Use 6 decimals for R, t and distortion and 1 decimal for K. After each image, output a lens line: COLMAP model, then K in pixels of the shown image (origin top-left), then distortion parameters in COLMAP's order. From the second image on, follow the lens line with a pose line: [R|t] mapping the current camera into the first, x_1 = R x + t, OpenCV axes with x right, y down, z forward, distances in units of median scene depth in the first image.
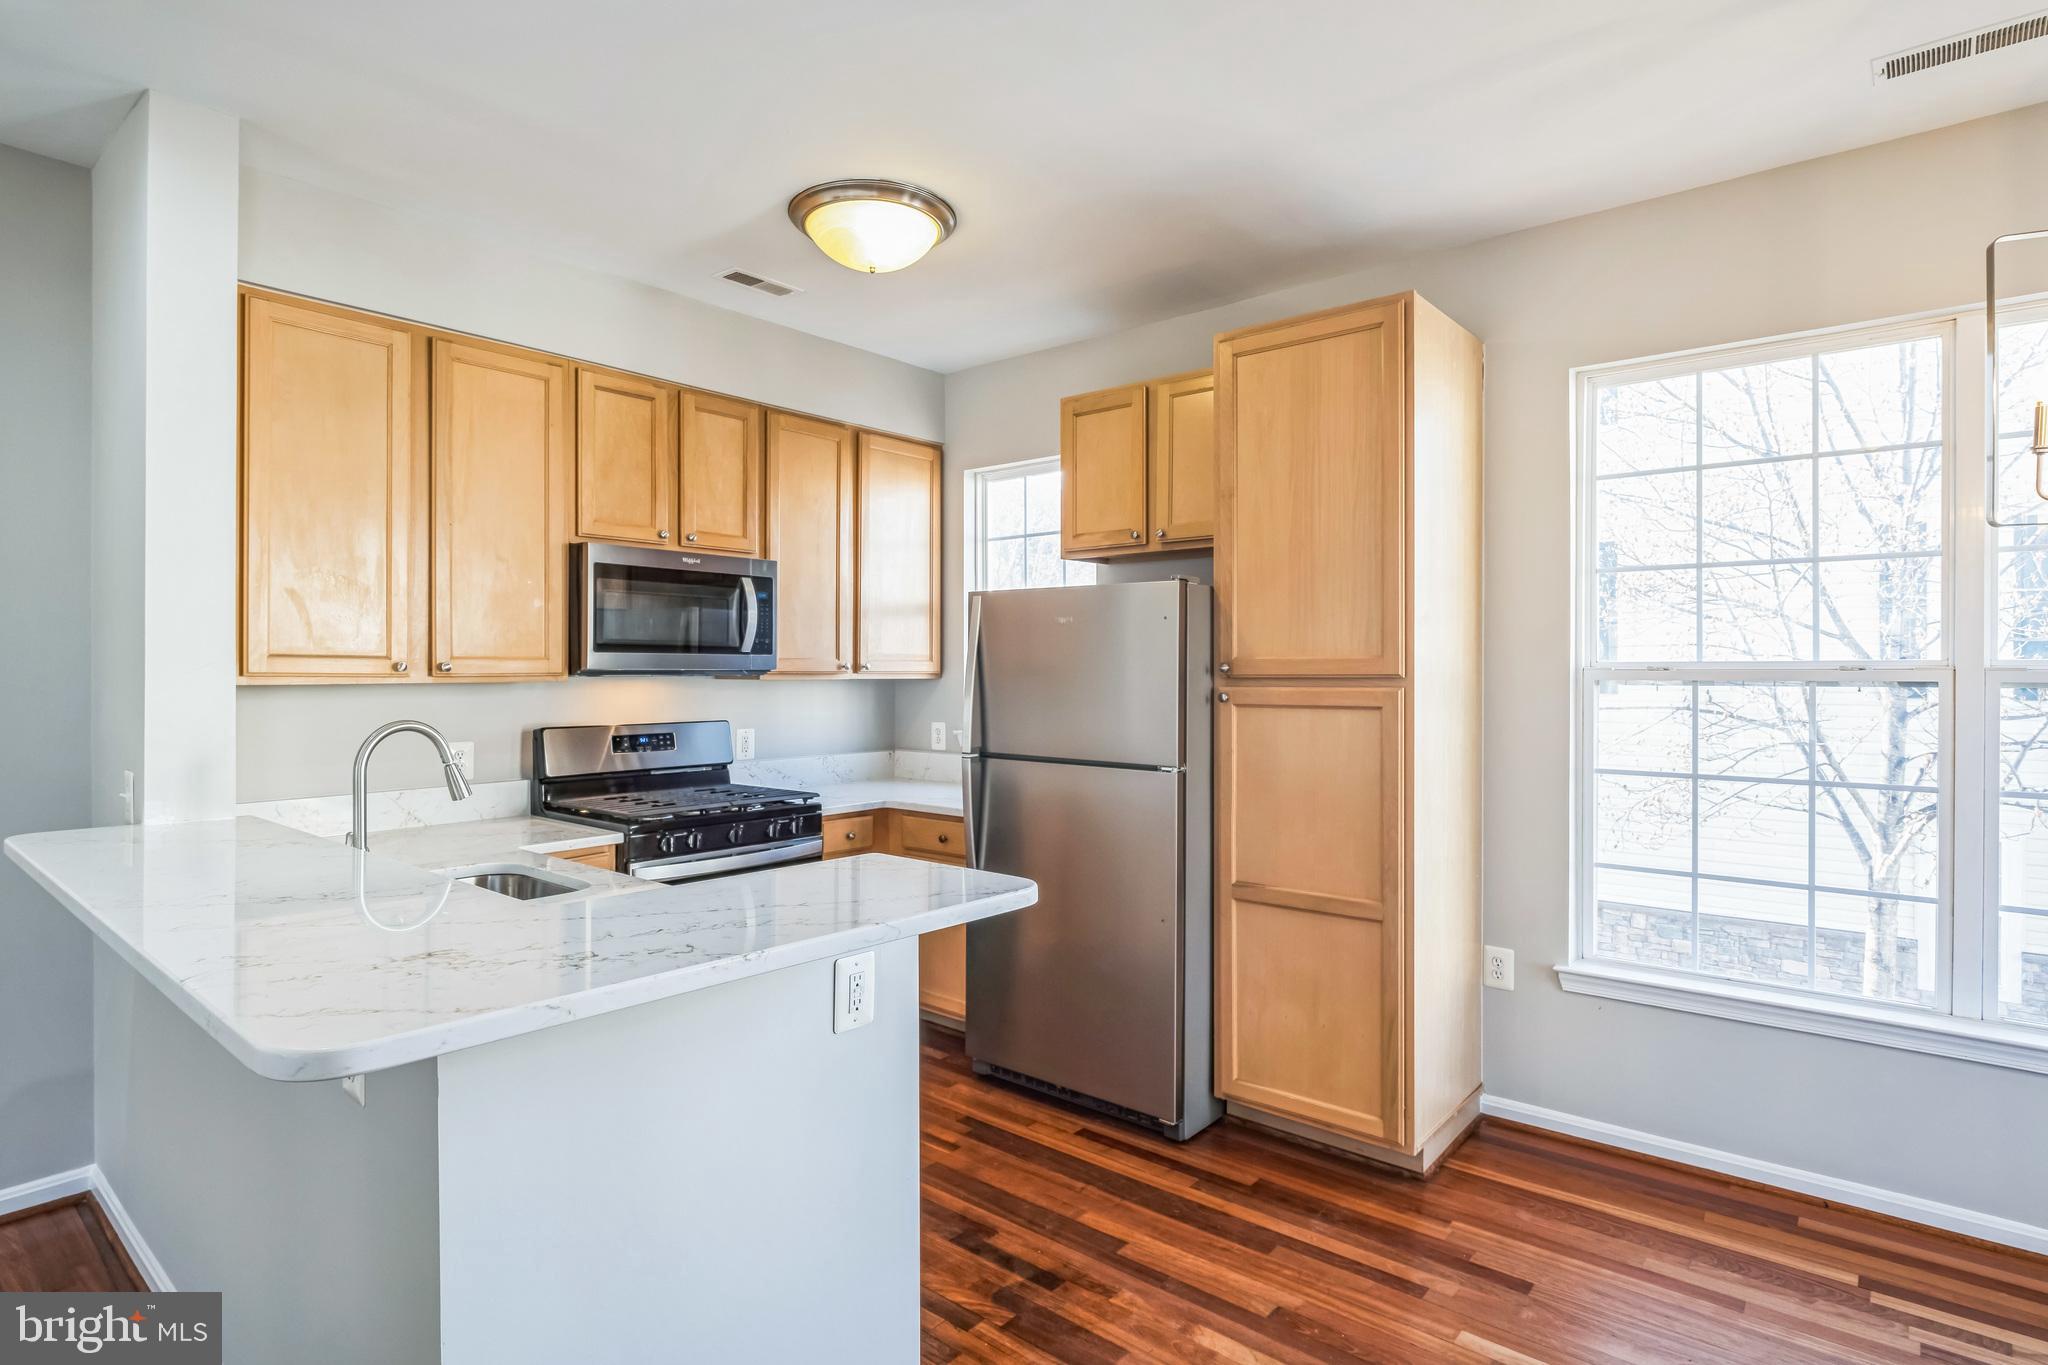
lens RADIAL K [[1047.9, 0, 1022.7], [0, 1047.9, 666.2], [0, 0, 1]] dist [-0.002981, -0.000464]
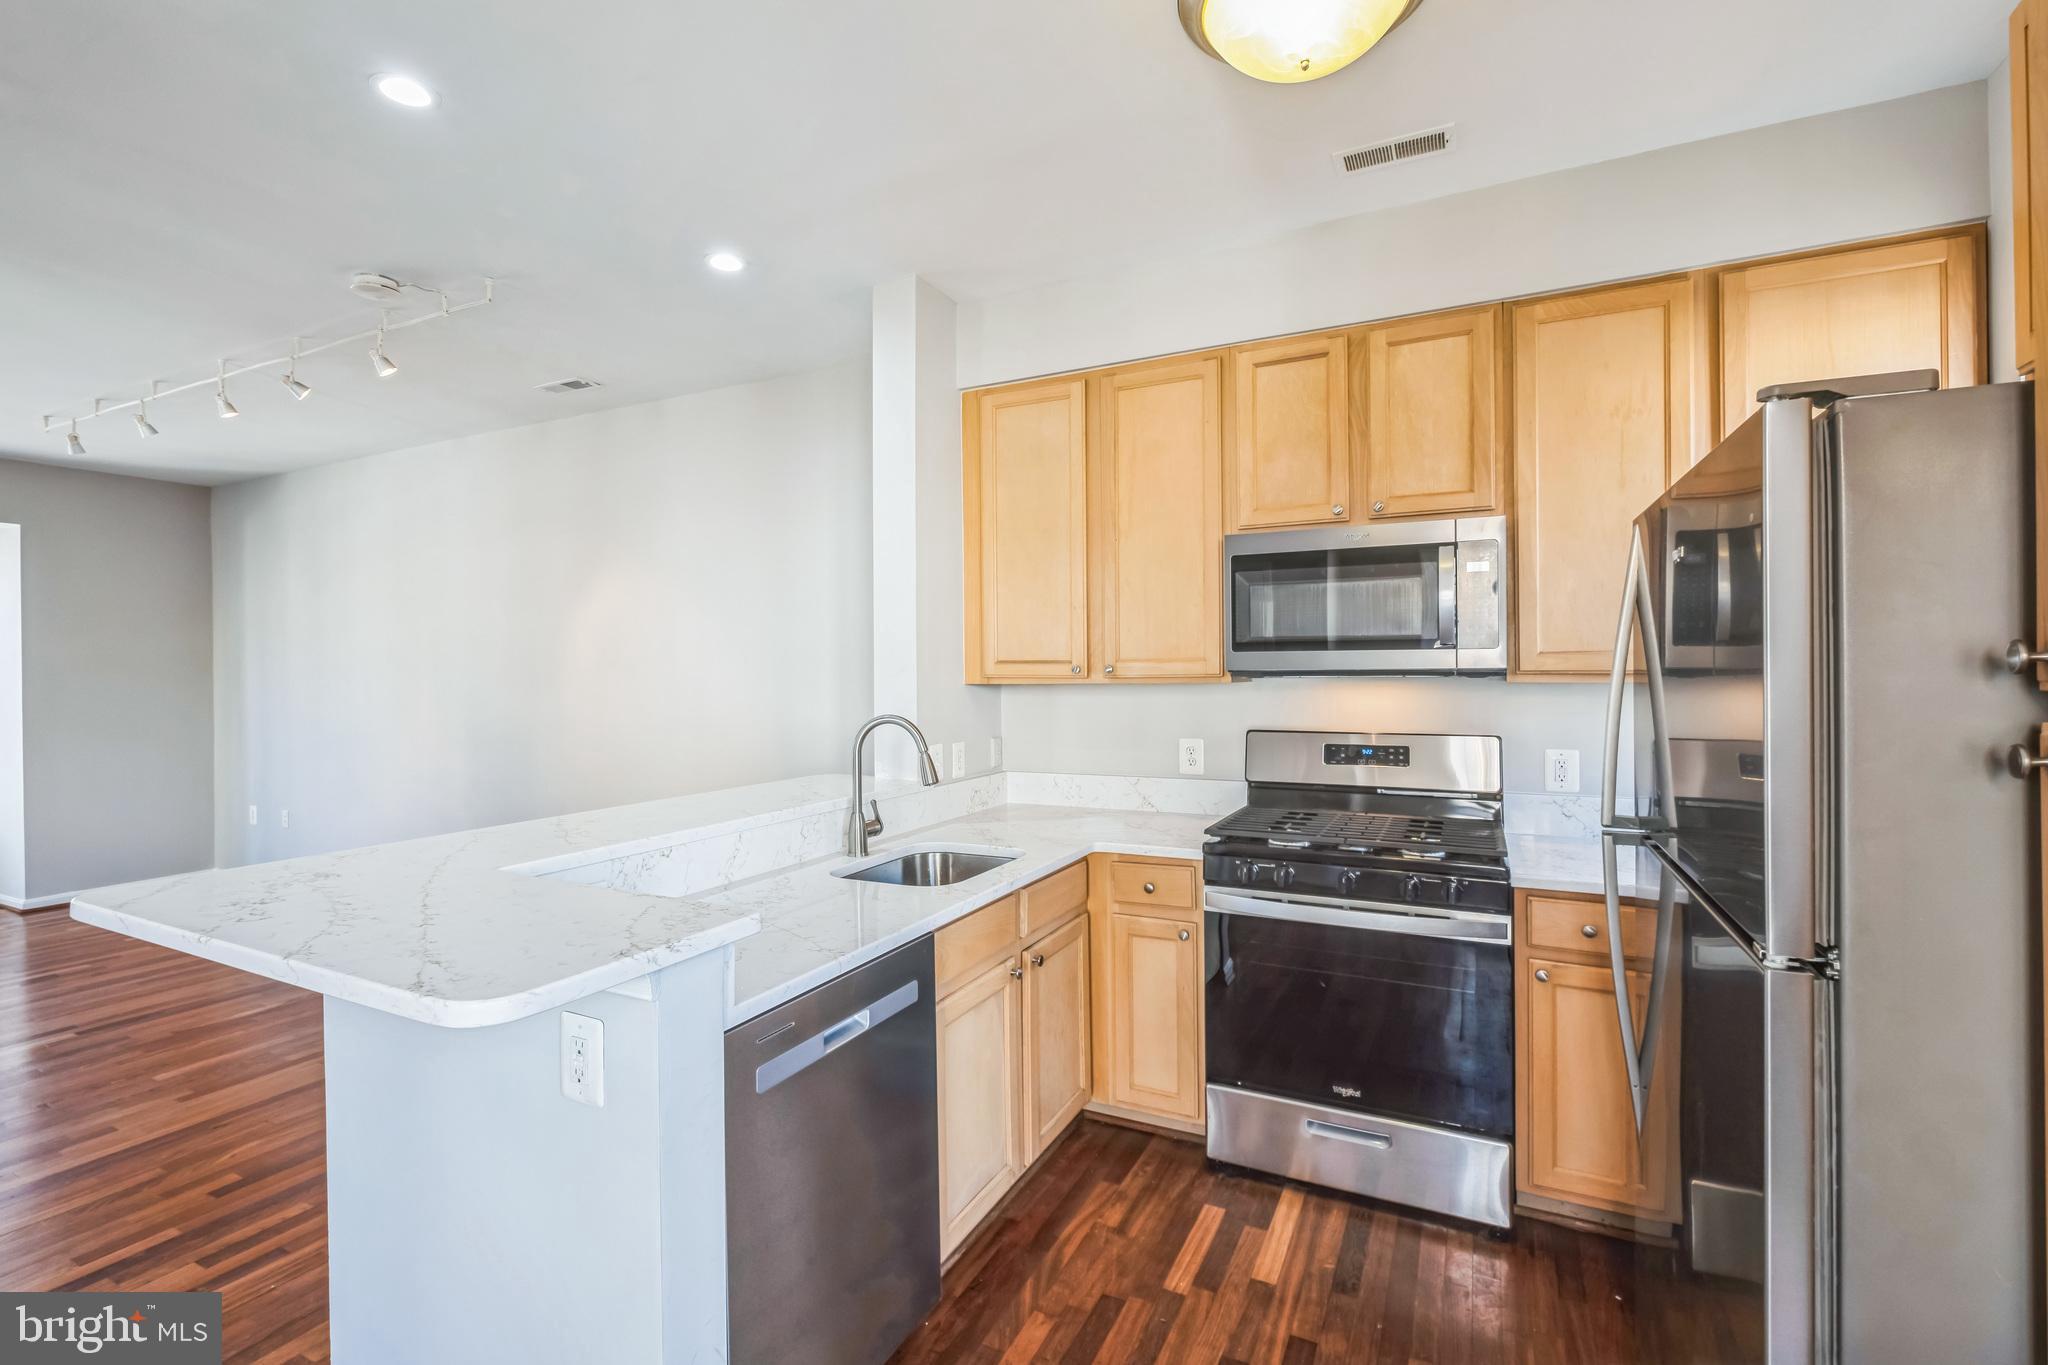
lens RADIAL K [[906.9, 0, 1015.6], [0, 906.9, 672.7], [0, 0, 1]] dist [0.002661, -0.008677]
pose [[0.229771, -0.002800, -0.973241, 0.322771], [0.010399, 0.999946, -0.000422, 0.003321], [0.973189, -0.010024, 0.229787, 0.605943]]
